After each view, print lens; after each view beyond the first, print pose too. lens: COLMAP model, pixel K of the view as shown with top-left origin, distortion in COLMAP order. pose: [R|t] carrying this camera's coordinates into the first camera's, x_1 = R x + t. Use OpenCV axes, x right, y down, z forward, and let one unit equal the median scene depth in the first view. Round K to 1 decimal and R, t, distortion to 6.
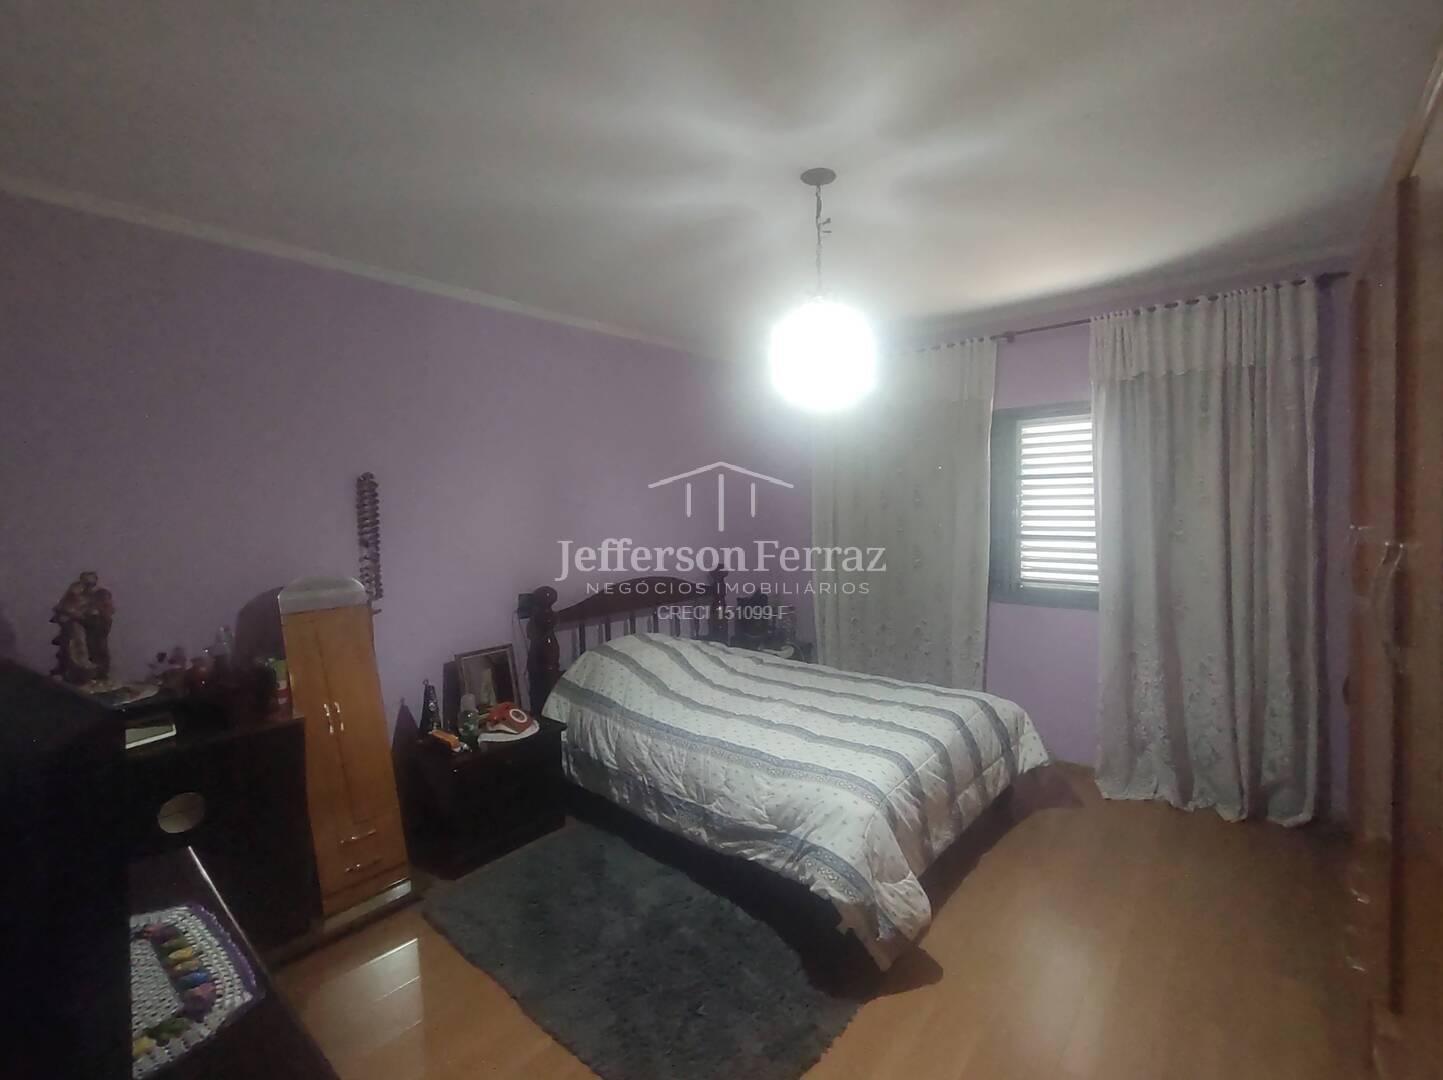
lens RADIAL K [[645.4, 0, 723.1], [0, 645.4, 531.1], [0, 0, 1]] dist [-0.001205, 0.001387]
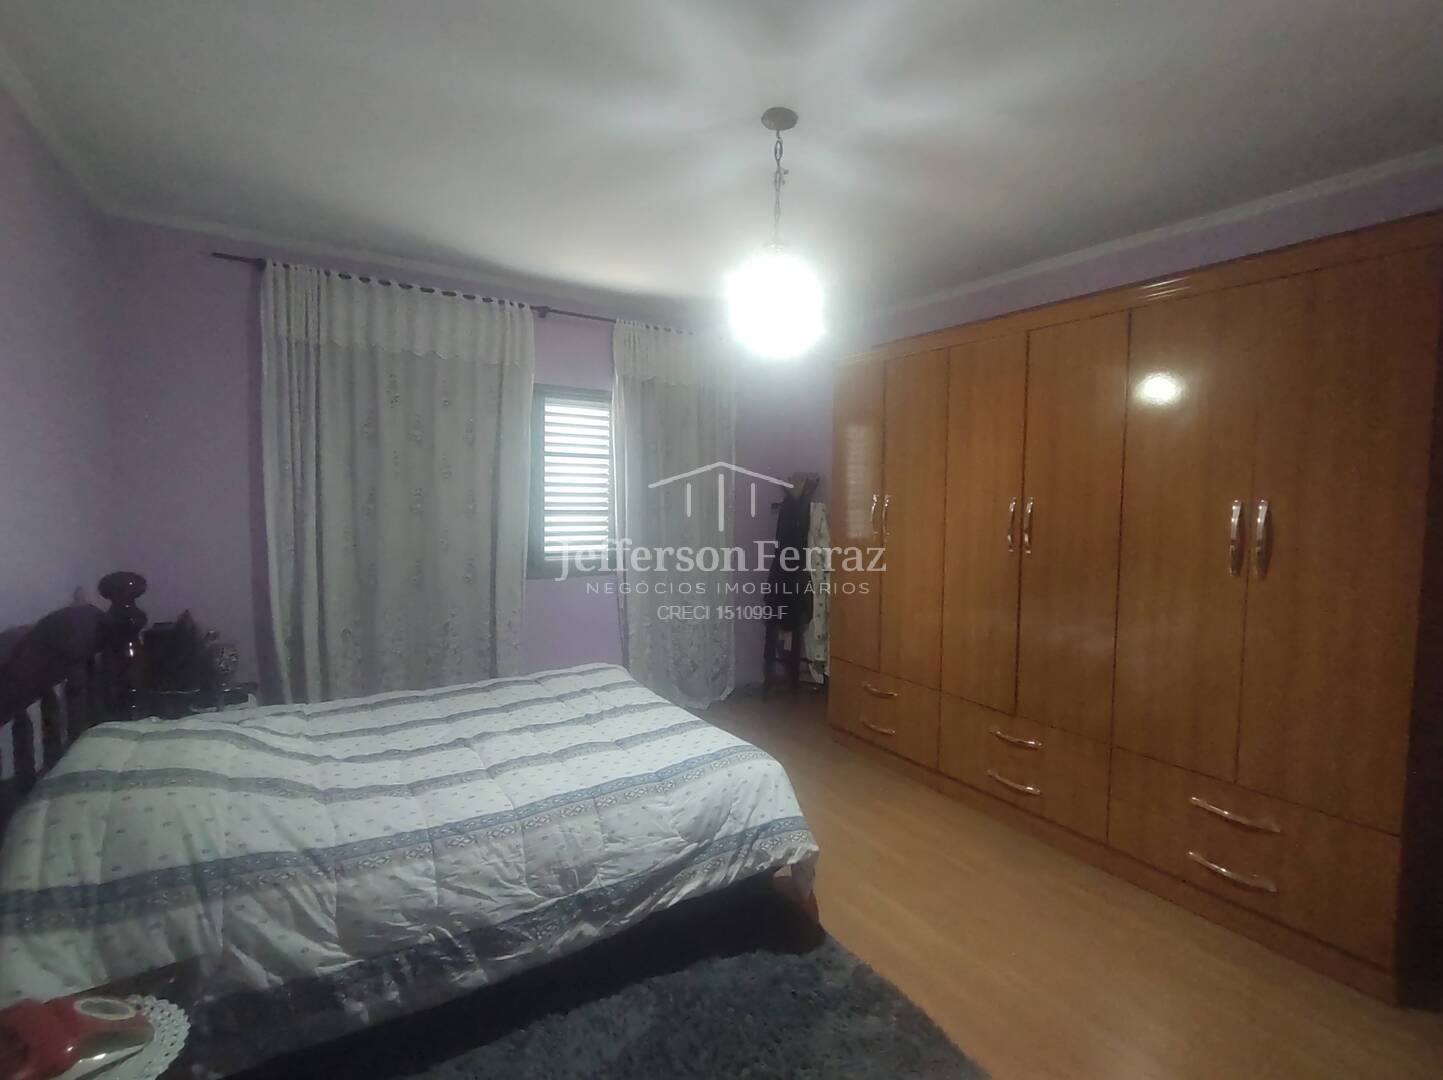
lens RADIAL K [[645.4, 0, 721.7], [0, 645.4, 531.3], [0, 0, 1]] dist [-0.001205, 0.001387]
pose [[0.273559, -0.032625, 0.961302, -0.601459], [0.019070, 0.999412, 0.028492, 0.020414], [-0.961666, 0.010537, 0.274021, 0.616819]]
